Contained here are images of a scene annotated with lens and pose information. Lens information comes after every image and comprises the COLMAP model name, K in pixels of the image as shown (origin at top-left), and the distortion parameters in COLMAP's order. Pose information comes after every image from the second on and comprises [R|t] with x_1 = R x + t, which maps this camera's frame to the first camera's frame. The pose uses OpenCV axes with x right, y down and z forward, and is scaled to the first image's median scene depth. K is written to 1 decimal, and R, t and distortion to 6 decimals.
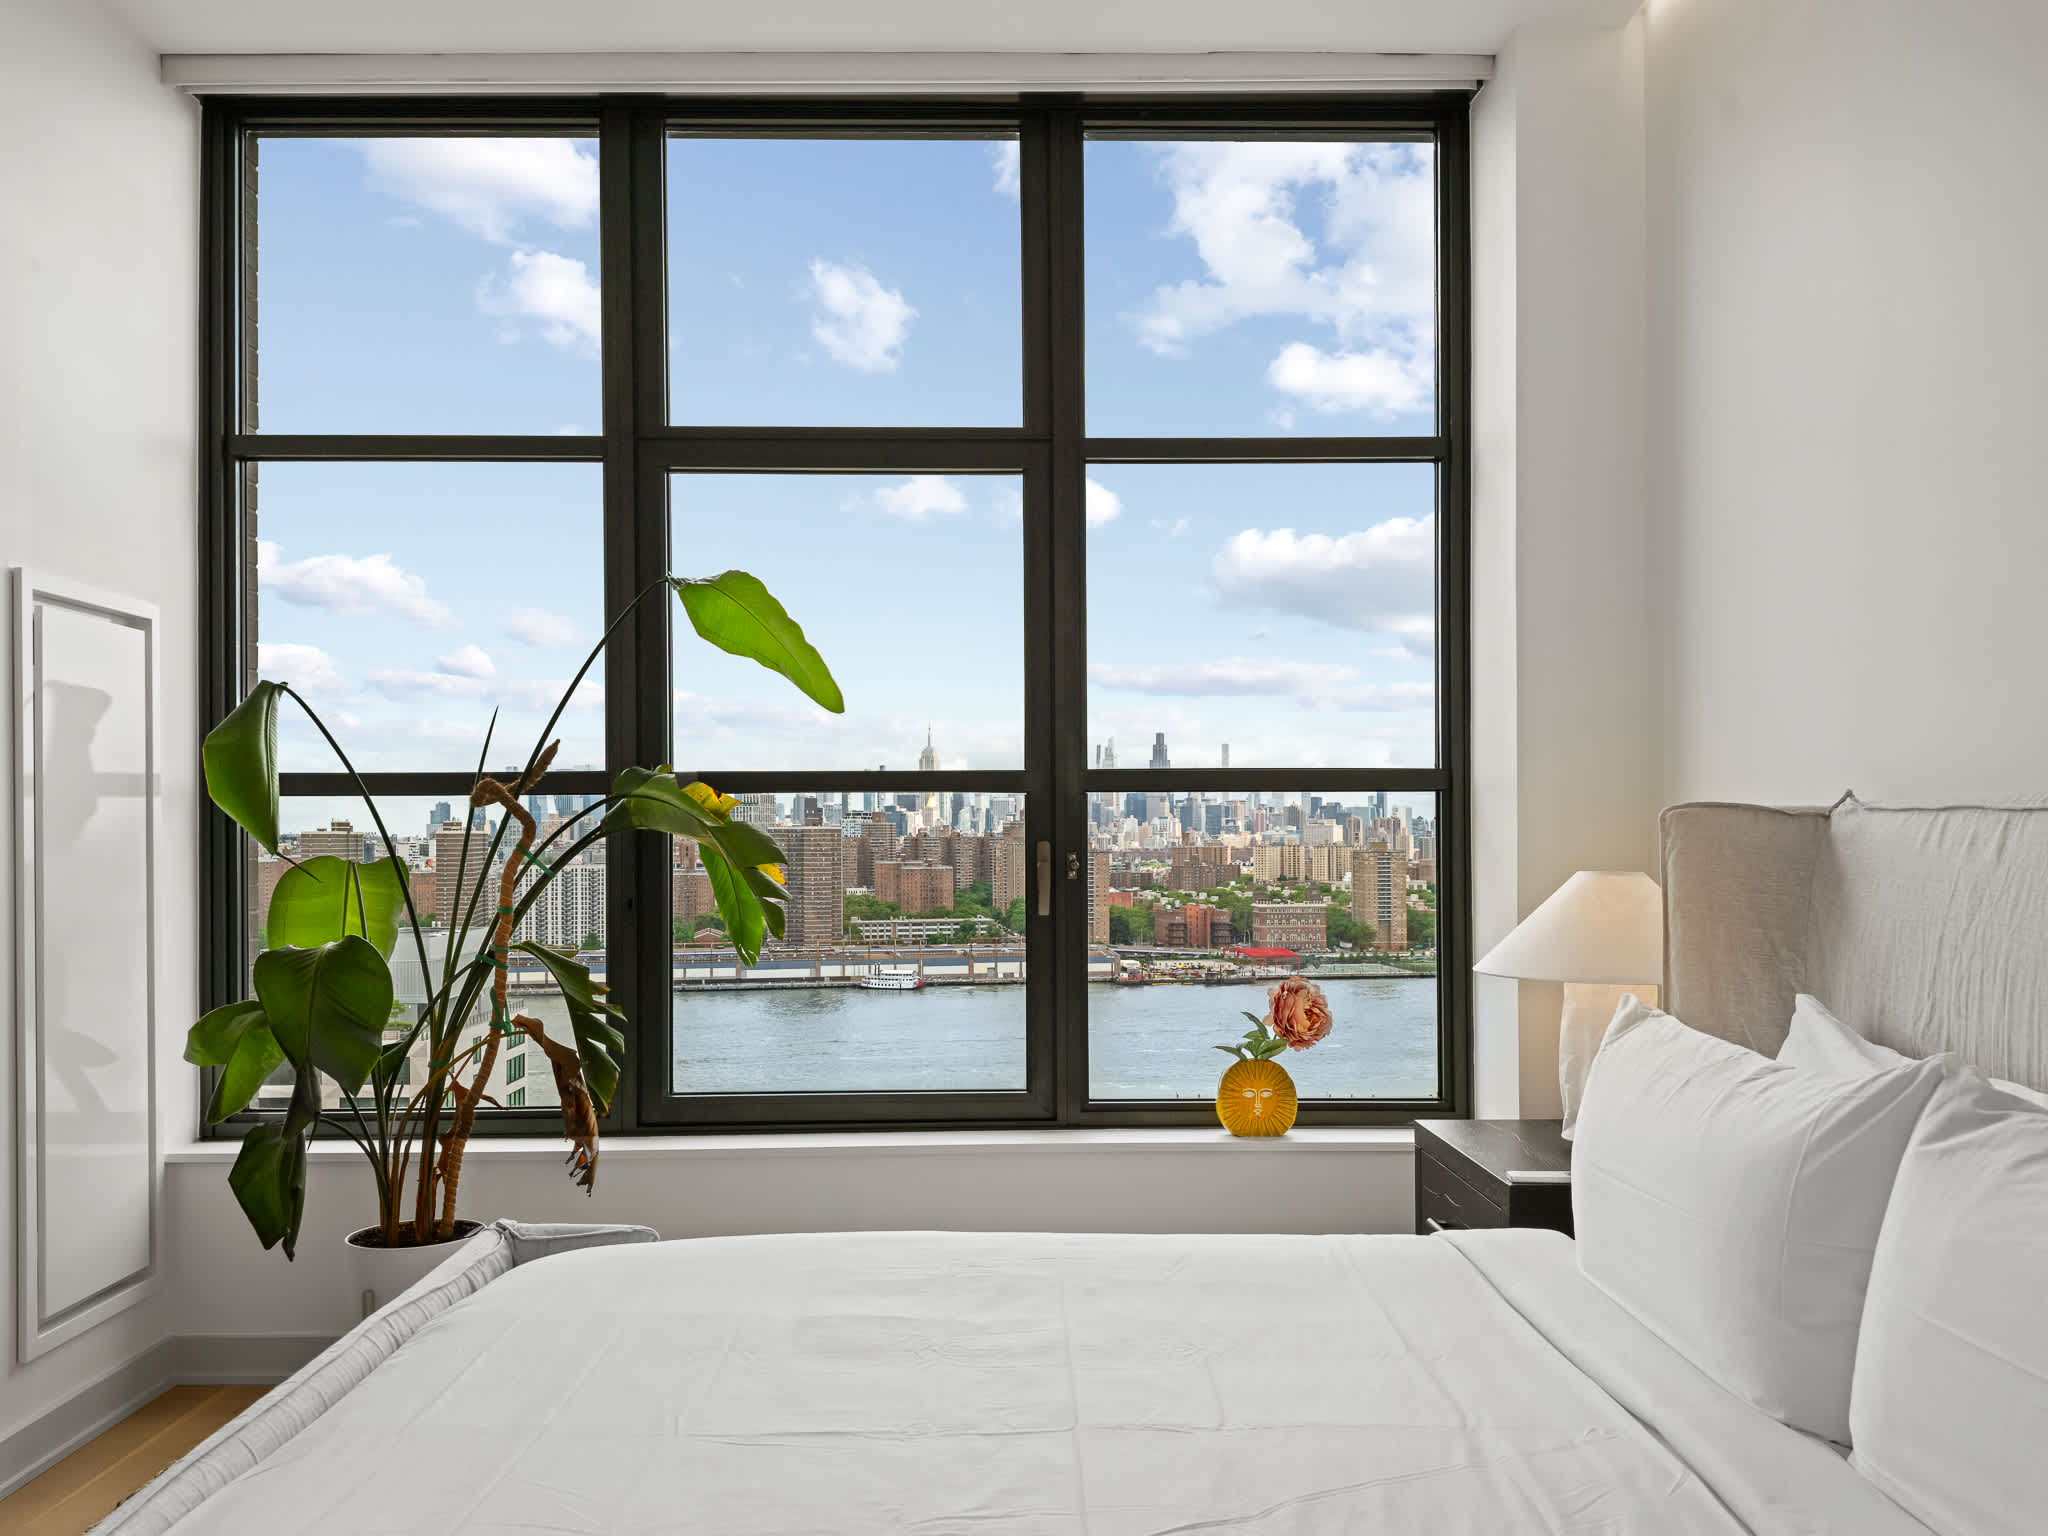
lens RADIAL K [[1657.2, 0, 1062.4], [0, 1657.2, 826.3], [0, 0, 1]] dist [0.042591, -0.070180]
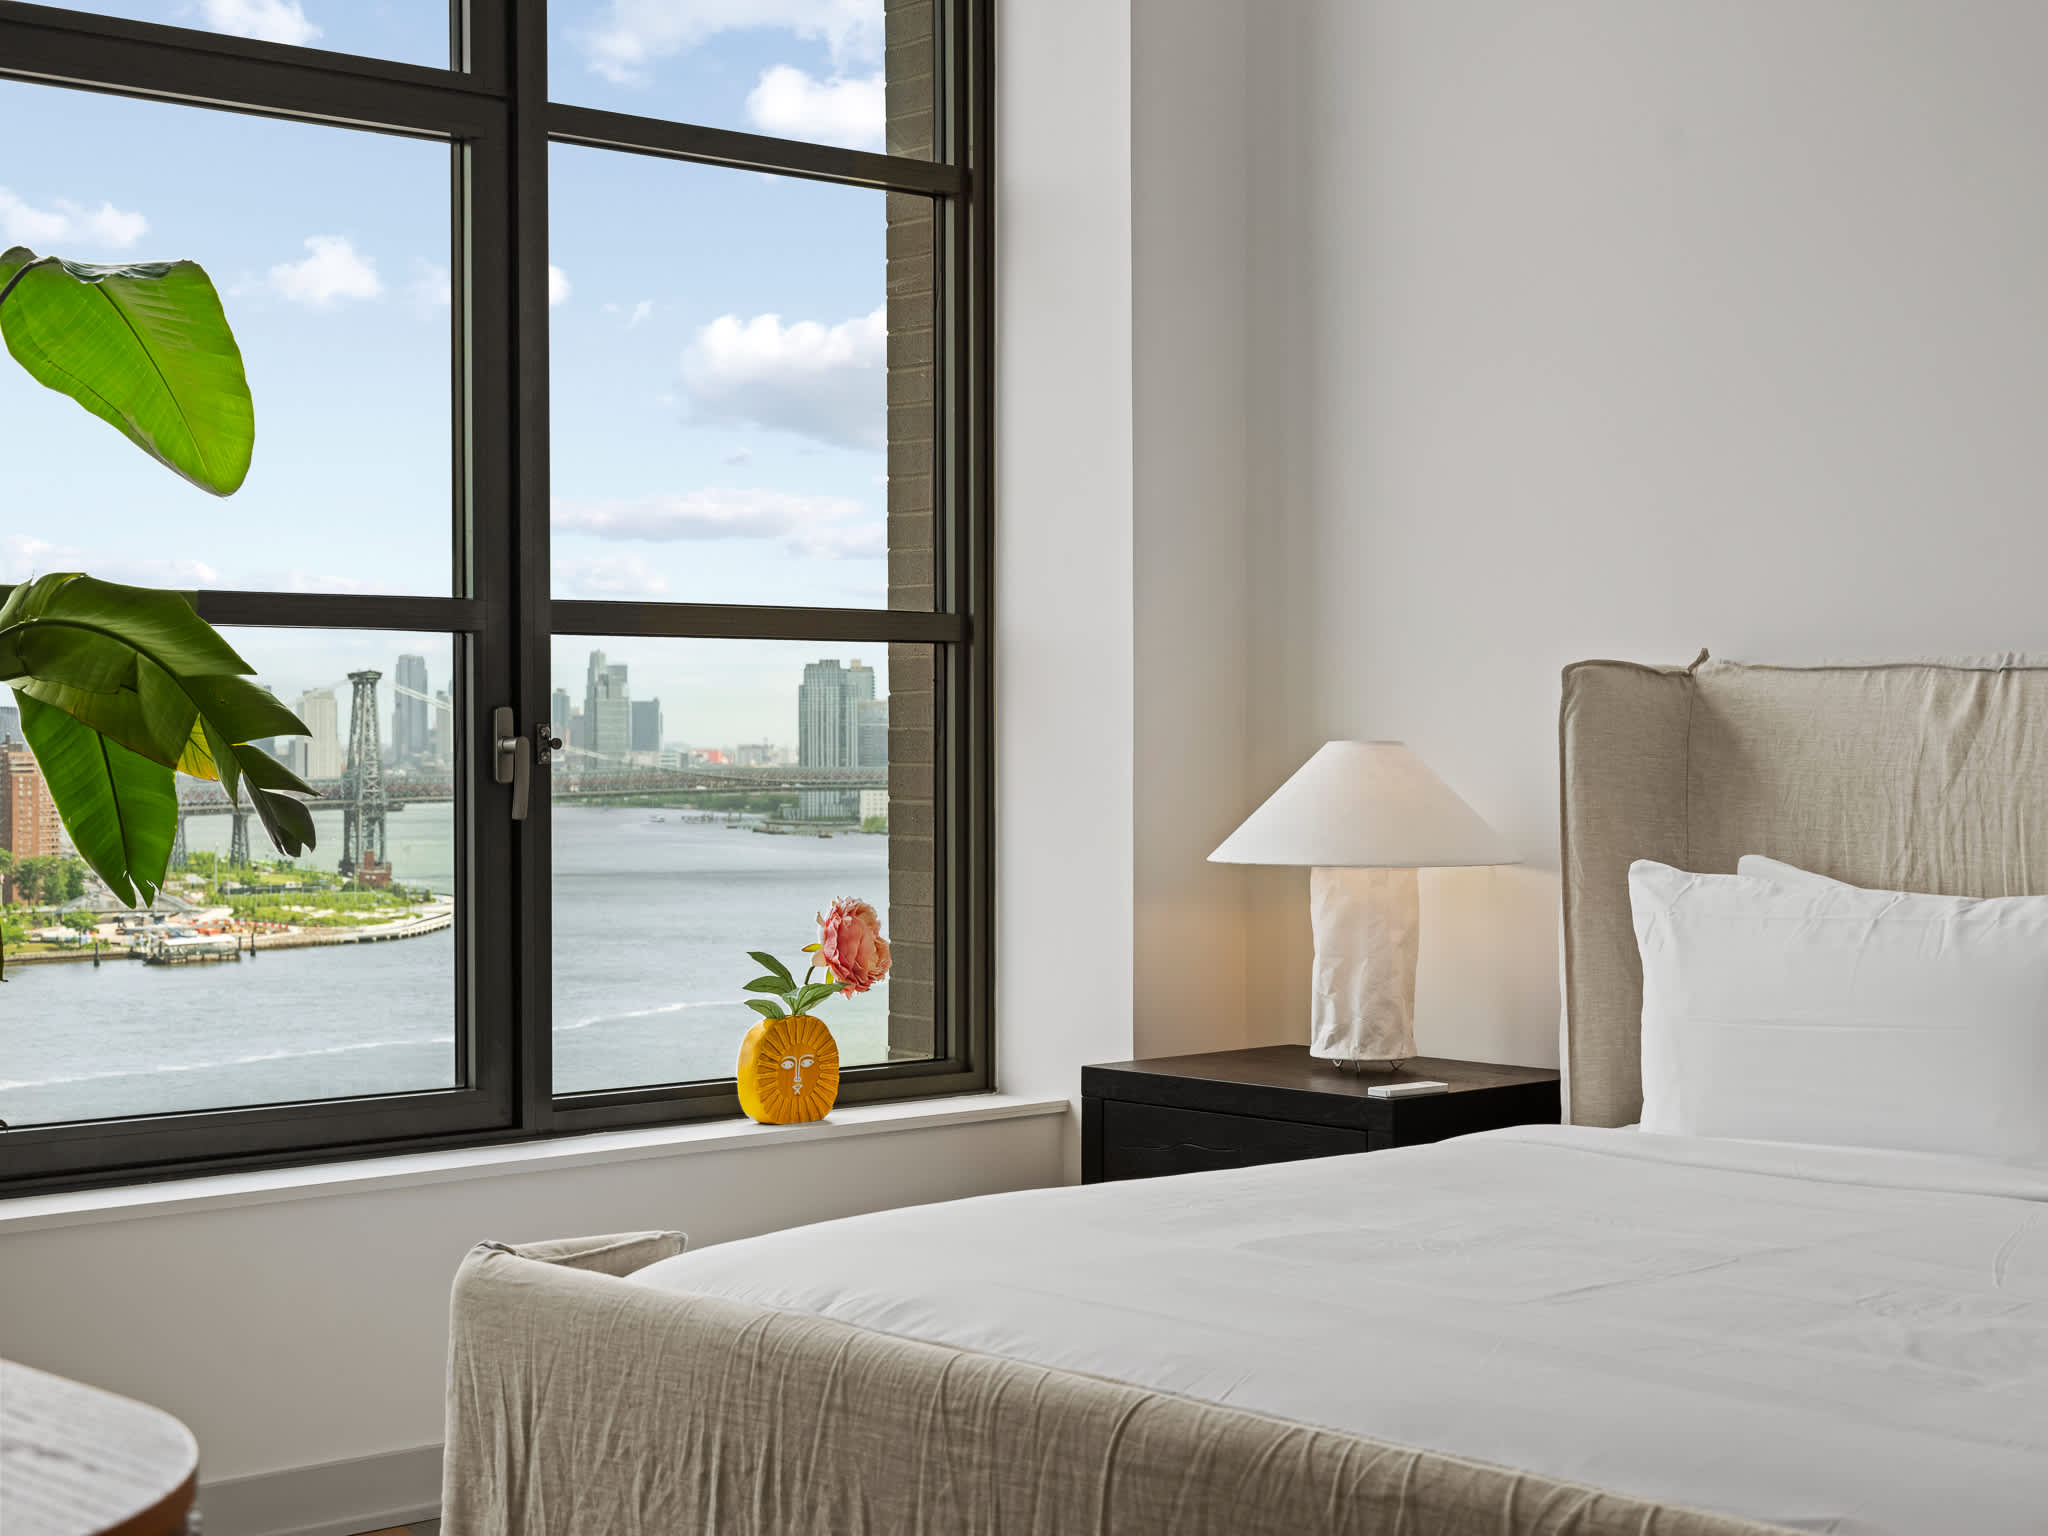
lens RADIAL K [[3210.5, 0, 1012.9], [0, 3210.5, 753.1], [0, 0, 1]] dist [-0.025444, 0.000000]
pose [[0.765875, -0.000982, 0.642989, -0.719983], [-0.005940, 0.999945, 0.008602, 0.016671], [-0.642963, -0.010408, 0.765827, -0.115348]]
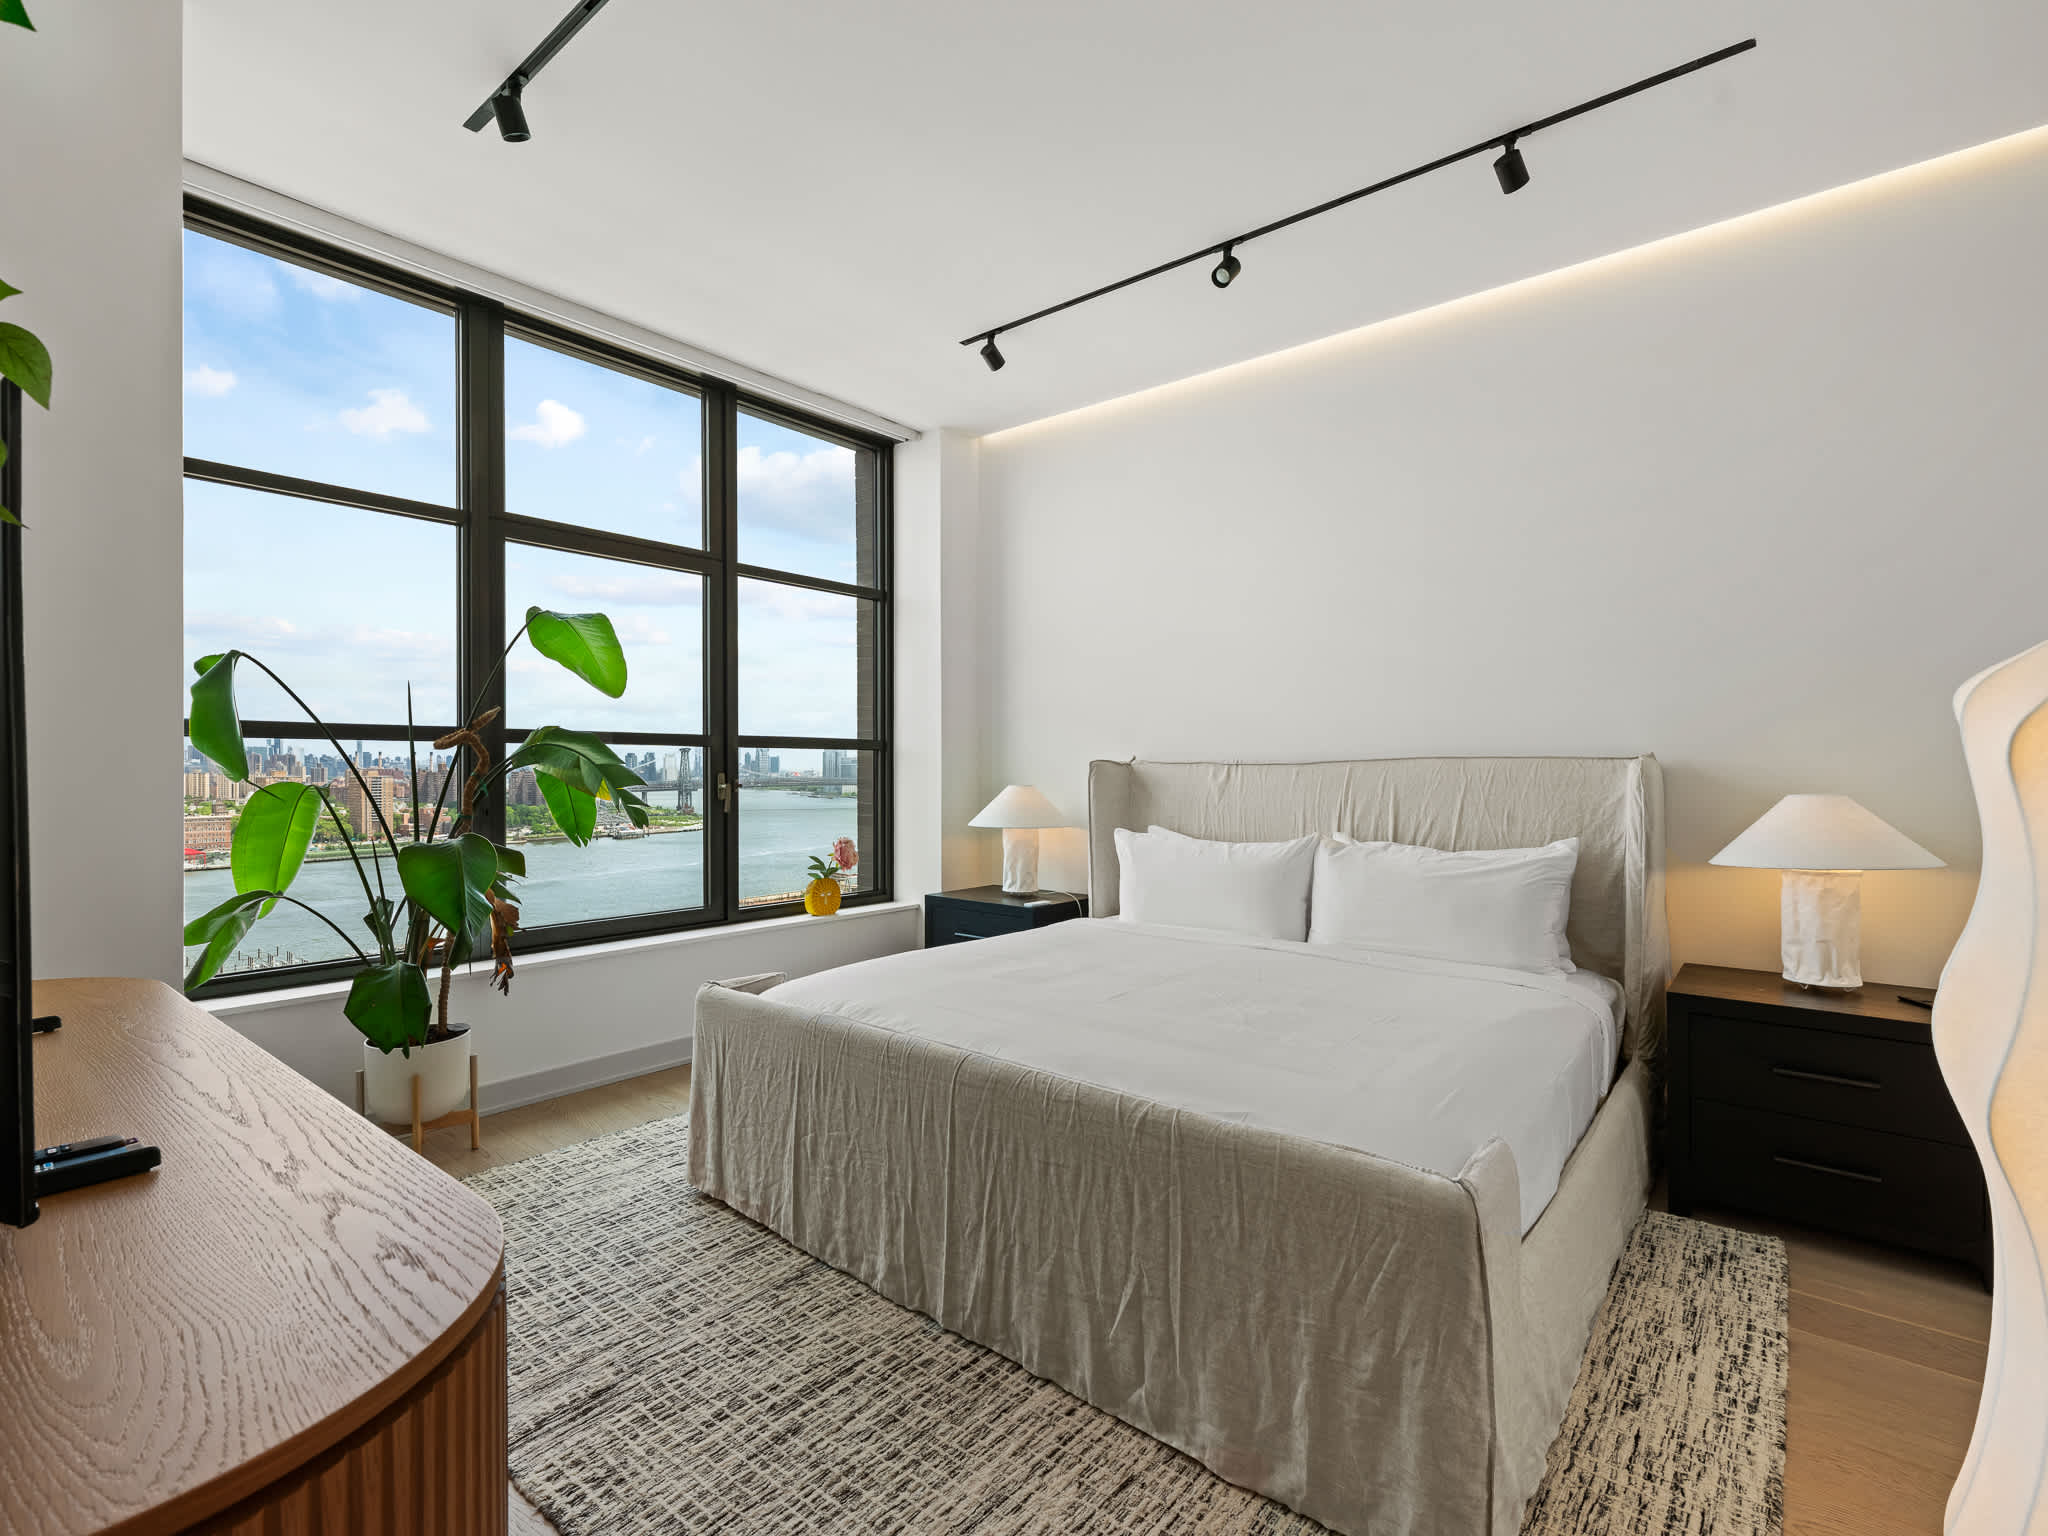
lens RADIAL K [[935.5, 0, 1034.2], [0, 935.5, 771.6], [0, 0, 1]] dist [-0.008572, 0.003047]
pose [[0.656386, 0.002426, 0.754421, -0.615909], [-0.009860, 0.999937, 0.005363, -0.001258], [-0.754361, -0.010959, 0.656369, 0.036931]]
